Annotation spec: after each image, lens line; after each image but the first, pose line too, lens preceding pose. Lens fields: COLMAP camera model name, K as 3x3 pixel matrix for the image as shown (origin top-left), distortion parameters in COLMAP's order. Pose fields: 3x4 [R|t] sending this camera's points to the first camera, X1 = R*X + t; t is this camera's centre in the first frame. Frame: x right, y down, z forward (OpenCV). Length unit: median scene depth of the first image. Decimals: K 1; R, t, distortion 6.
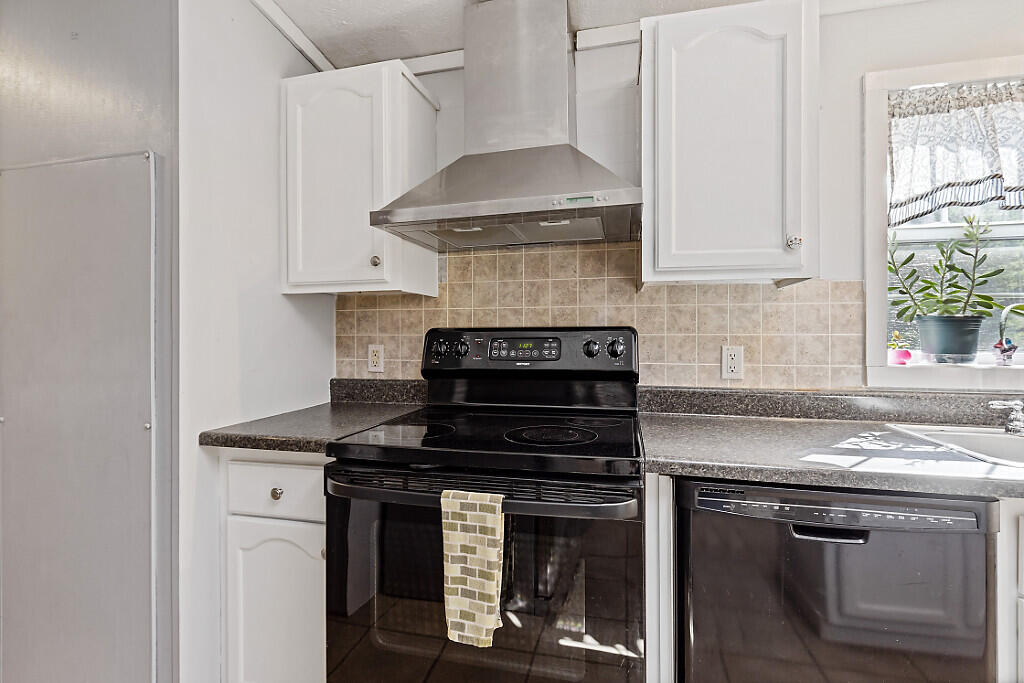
lens RADIAL K [[476.3, 0, 514.5], [0, 476.3, 336.5], [0, 0, 1]] dist [0.001061, 0.000302]
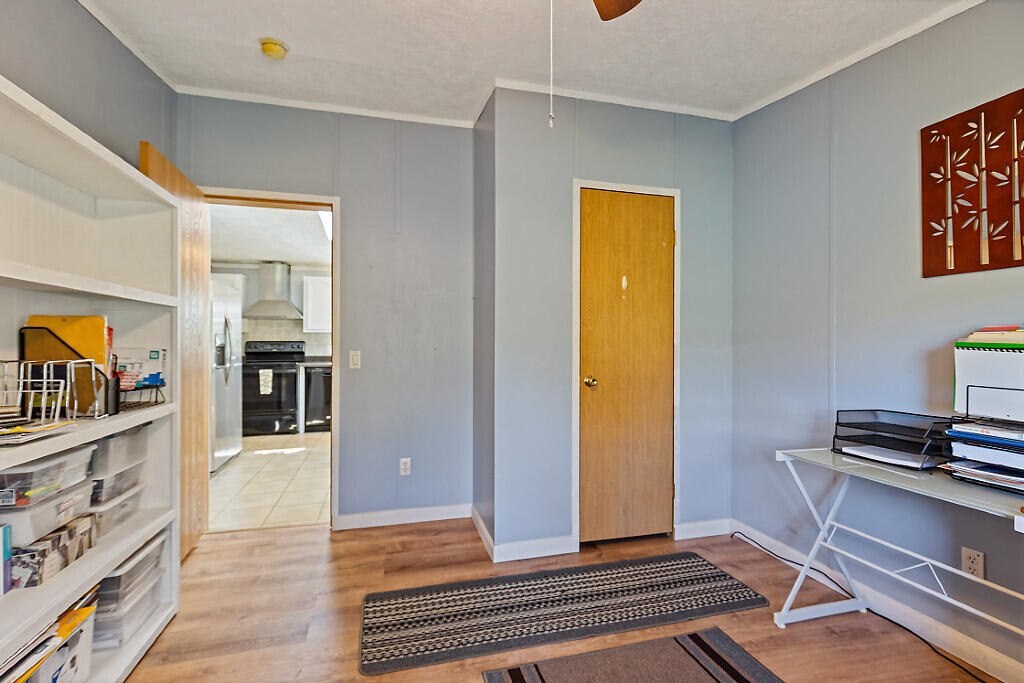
lens RADIAL K [[473.7, 0, 511.6], [0, 473.7, 345.1], [0, 0, 1]] dist [0.000608, 0.000184]
pose [[0.873866, 0.008351, 0.486095, -0.188290], [-0.003281, 0.999931, -0.011280, 0.055911], [-0.486156, 0.008263, 0.873833, -3.625487]]
